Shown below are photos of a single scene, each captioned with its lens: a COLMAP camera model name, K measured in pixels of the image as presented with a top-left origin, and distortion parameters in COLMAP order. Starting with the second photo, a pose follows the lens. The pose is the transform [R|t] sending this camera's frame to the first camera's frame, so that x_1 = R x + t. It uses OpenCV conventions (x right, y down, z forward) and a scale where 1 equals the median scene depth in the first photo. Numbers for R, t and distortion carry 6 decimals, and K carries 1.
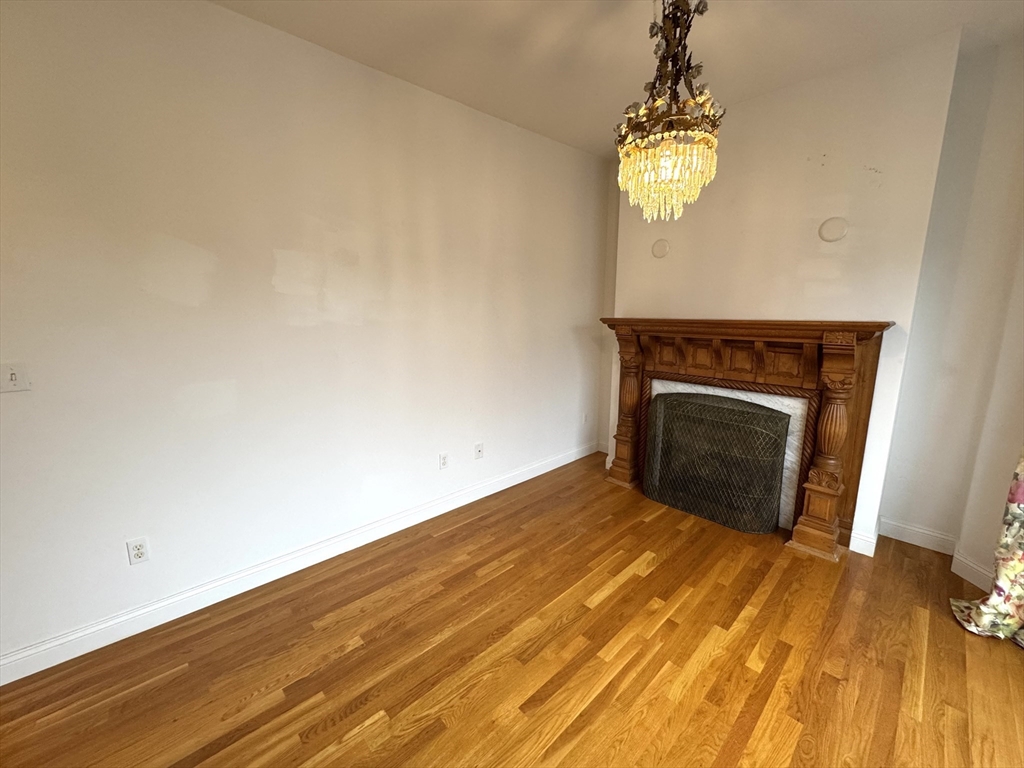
lens RADIAL K [[408.5, 0, 511.4], [0, 408.5, 382.5], [0, 0, 1]] dist [-0.002464, 0.000109]
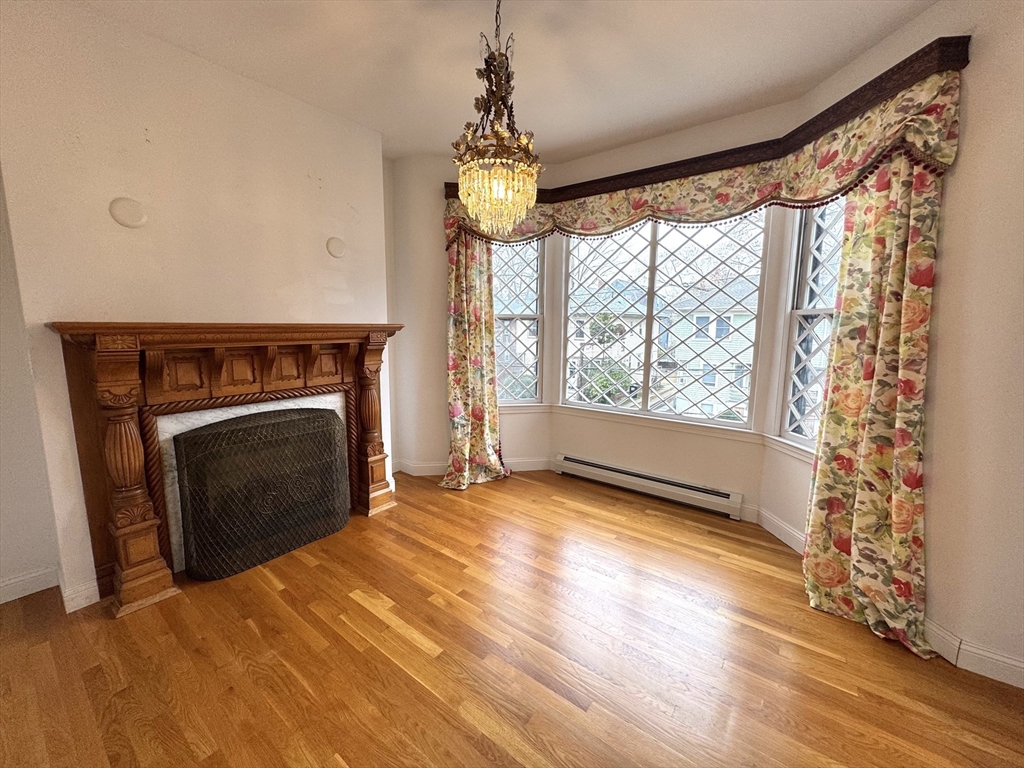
lens RADIAL K [[408.5, 0, 511.4], [0, 408.5, 382.5], [0, 0, 1]] dist [-0.002464, 0.000109]
pose [[-0.168885, -0.140081, 0.975631, -0.493582], [0.162269, 0.972391, 0.167705, -0.104525], [-0.972187, 0.186638, -0.141491, 0.717957]]
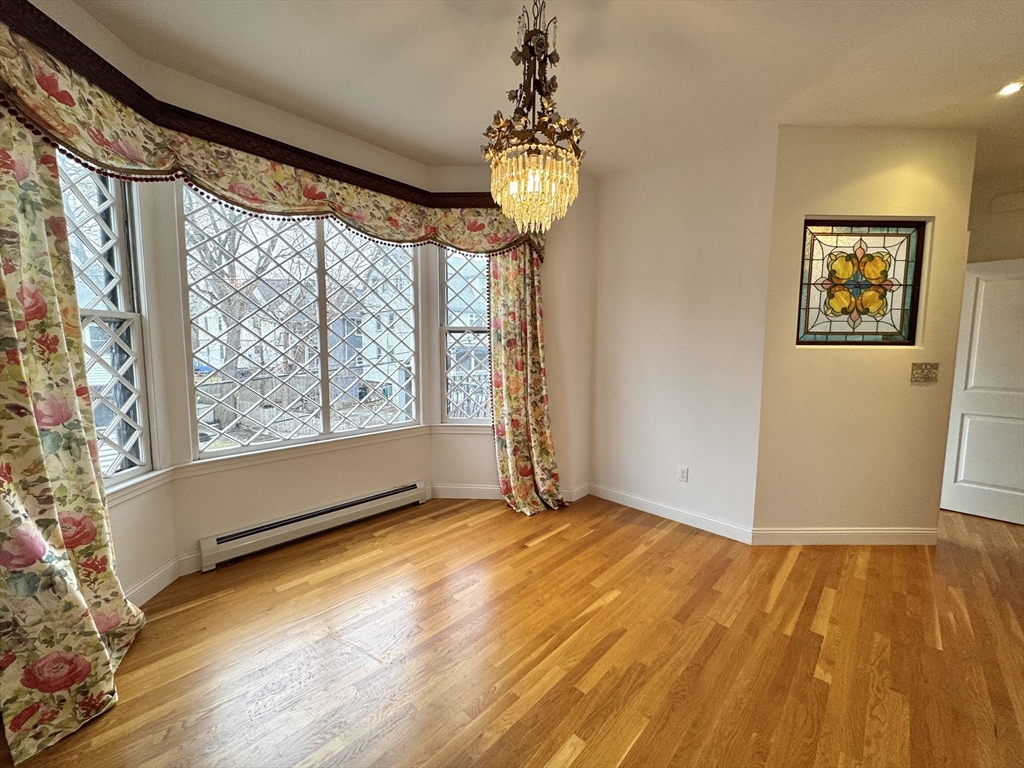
lens RADIAL K [[408.5, 0, 511.4], [0, 408.5, 382.5], [0, 0, 1]] dist [-0.002464, 0.000109]
pose [[-0.998102, -0.008919, -0.060926, 0.295912], [-0.024651, 0.964581, 0.262633, -0.181009], [0.056426, 0.263636, -0.962970, 1.246056]]
